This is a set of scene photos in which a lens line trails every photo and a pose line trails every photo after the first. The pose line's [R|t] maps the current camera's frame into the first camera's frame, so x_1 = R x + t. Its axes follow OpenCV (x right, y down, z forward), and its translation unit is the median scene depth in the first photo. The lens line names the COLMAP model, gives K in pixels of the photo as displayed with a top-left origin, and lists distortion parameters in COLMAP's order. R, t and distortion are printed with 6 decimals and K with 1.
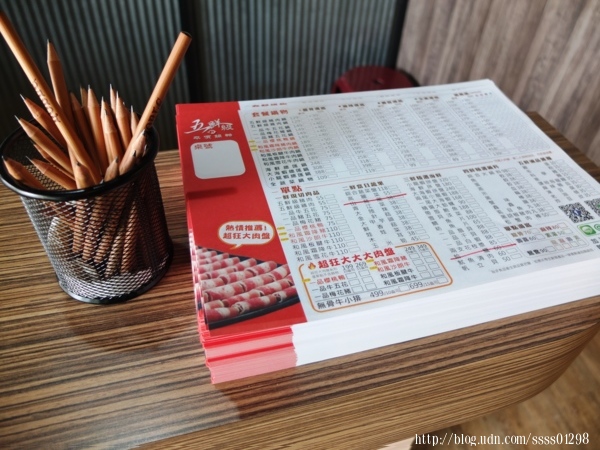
lens RADIAL K [[480.1, 0, 300.0], [0, 480.1, 225.0], [0, 0, 1]] dist [-0.093503, 0.053645]
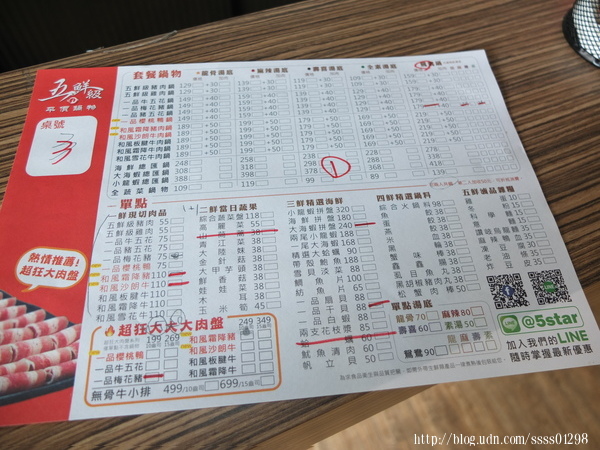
lens RADIAL K [[480.1, 0, 300.0], [0, 480.1, 225.0], [0, 0, 1]] dist [-0.093503, 0.053645]
pose [[0.986429, 0.134754, -0.093807, 0.336484], [-0.107127, 0.961186, 0.254254, -0.275882], [0.124428, -0.240754, 0.962577, 0.295997]]
